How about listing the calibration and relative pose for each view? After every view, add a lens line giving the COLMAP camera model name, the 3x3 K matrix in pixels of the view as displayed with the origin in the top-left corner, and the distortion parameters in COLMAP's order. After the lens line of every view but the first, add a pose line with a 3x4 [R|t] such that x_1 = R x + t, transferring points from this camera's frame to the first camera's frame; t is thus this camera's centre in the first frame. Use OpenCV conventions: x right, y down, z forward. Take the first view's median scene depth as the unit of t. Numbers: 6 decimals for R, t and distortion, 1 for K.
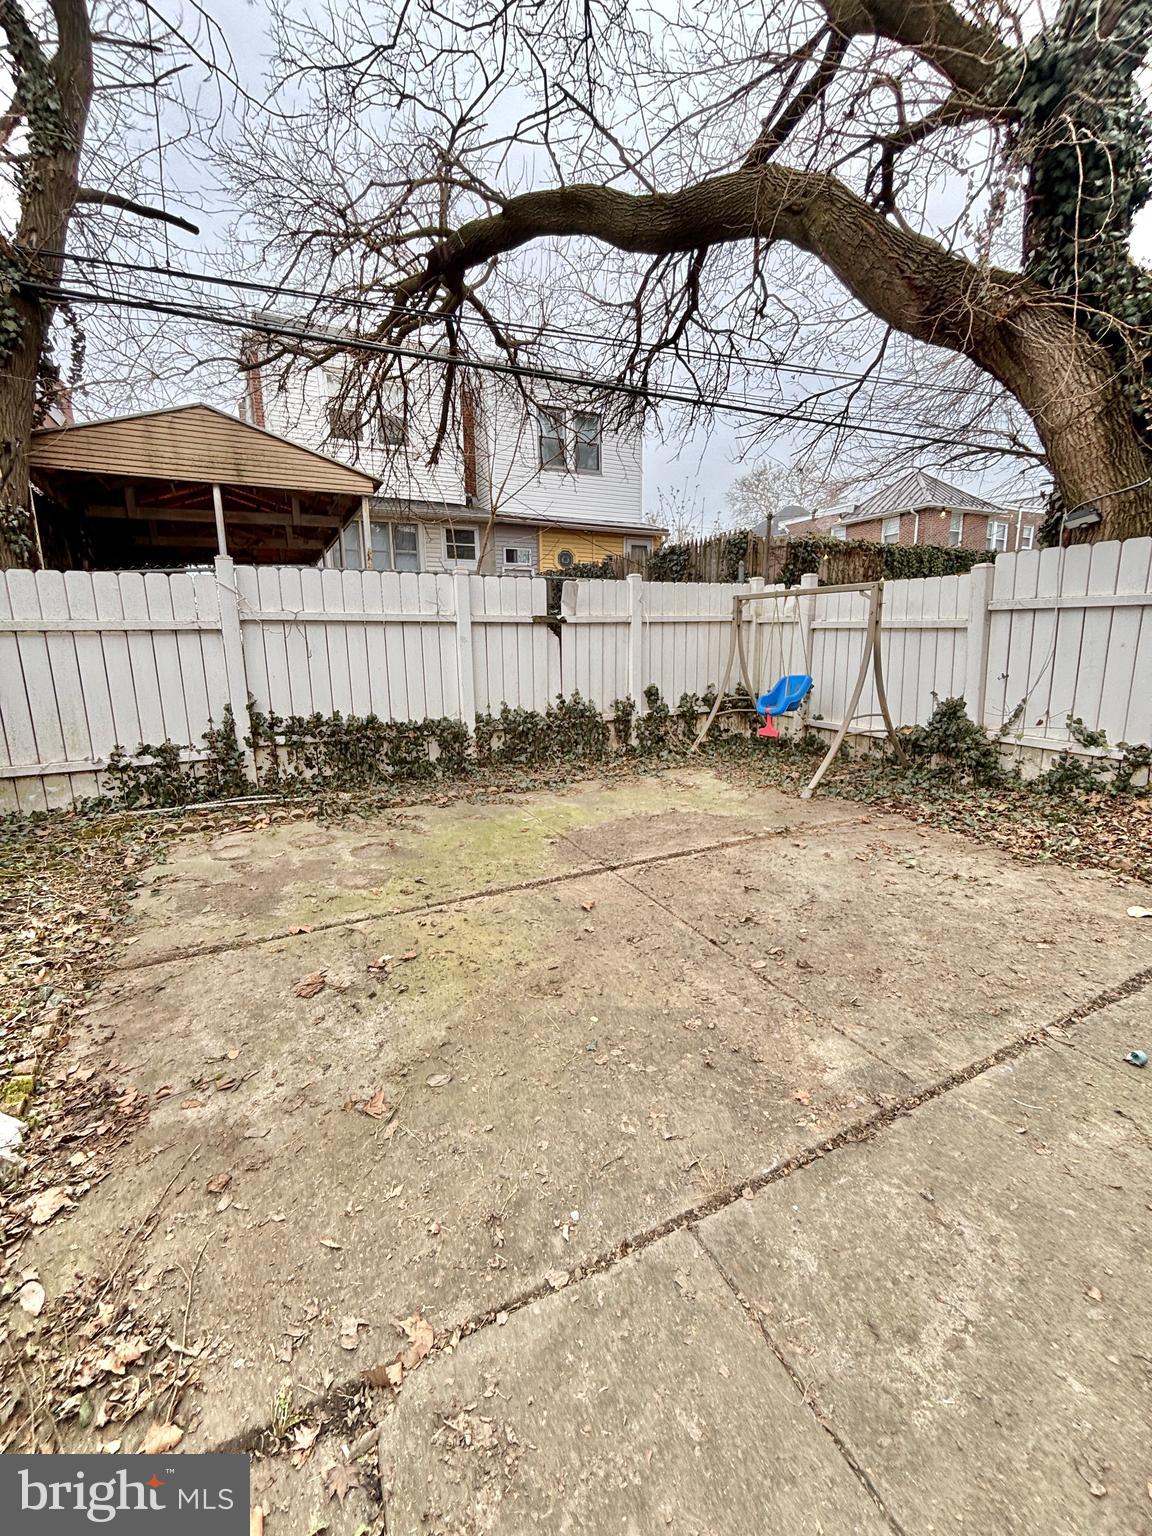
lens RADIAL K [[622.5, 0, 582.8], [0, 622.5, 758.9], [0, 0, 1]] dist [0.002277, -0.001547]
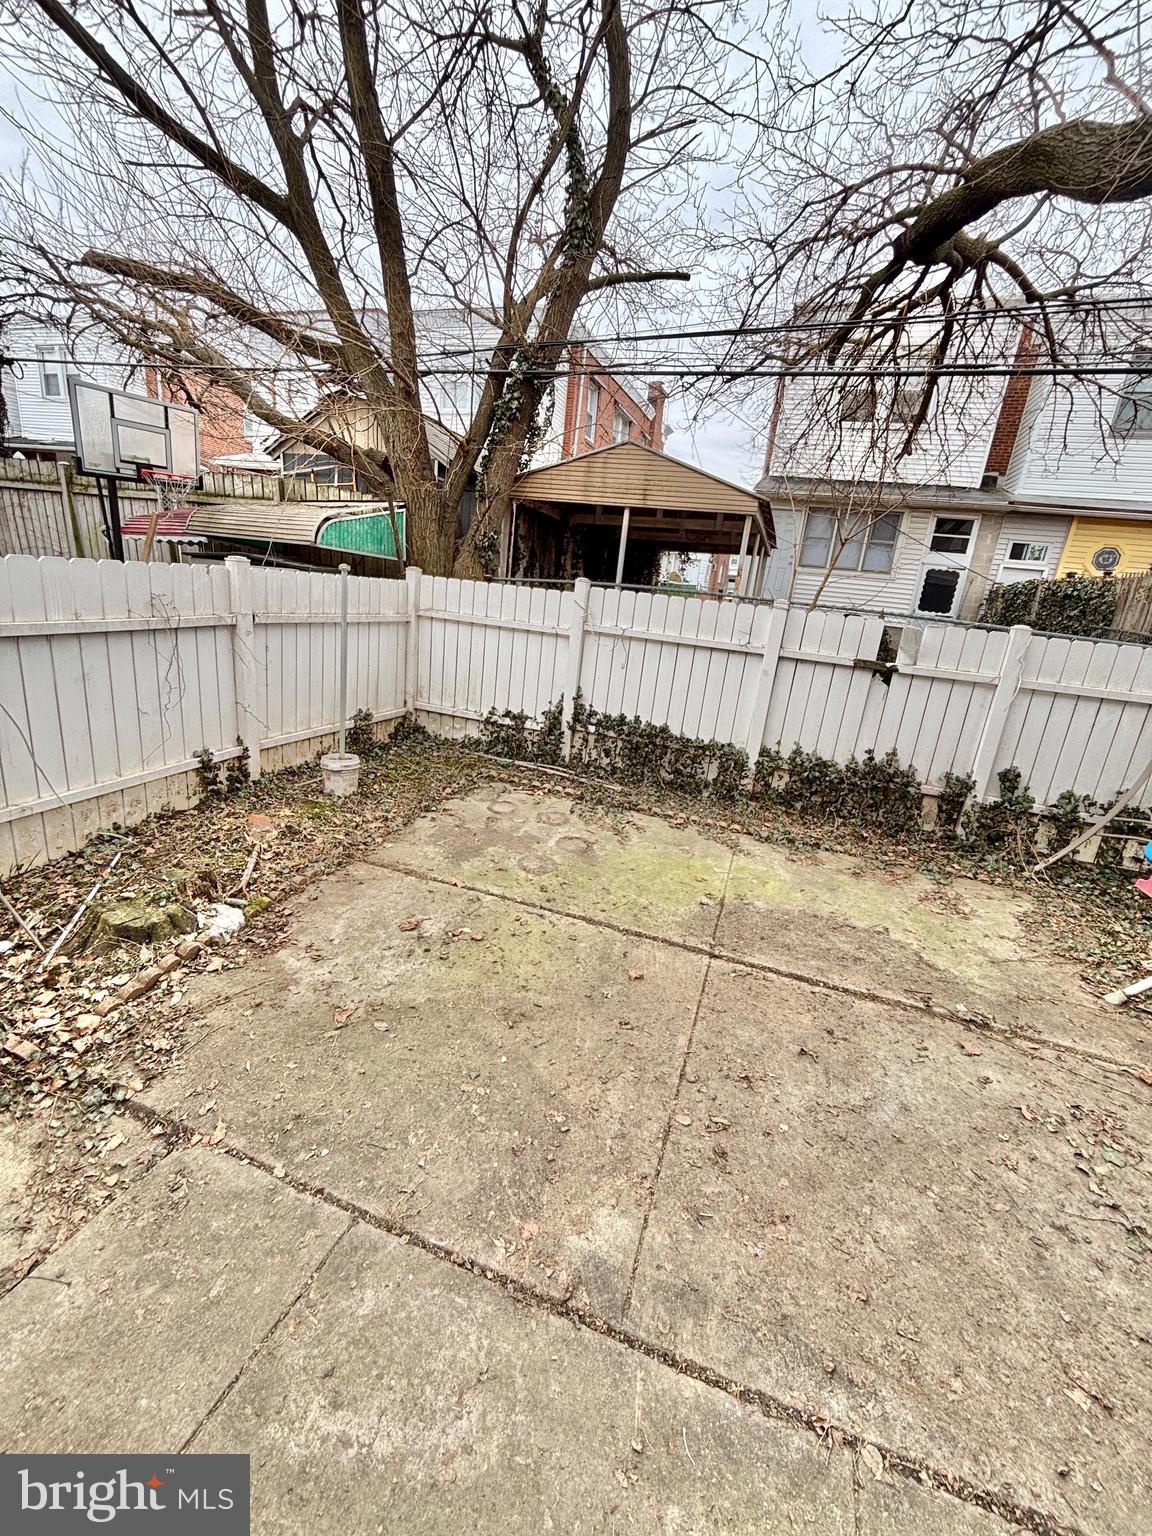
lens RADIAL K [[622.5, 0, 570.8], [0, 622.5, 760.2], [0, 0, 1]] dist [0.002277, -0.001547]
pose [[0.691519, 0.279687, -0.666016, 0.331776], [-0.243192, 0.958320, 0.149933, -0.150663], [0.680191, 0.058288, 0.730714, 0.085081]]
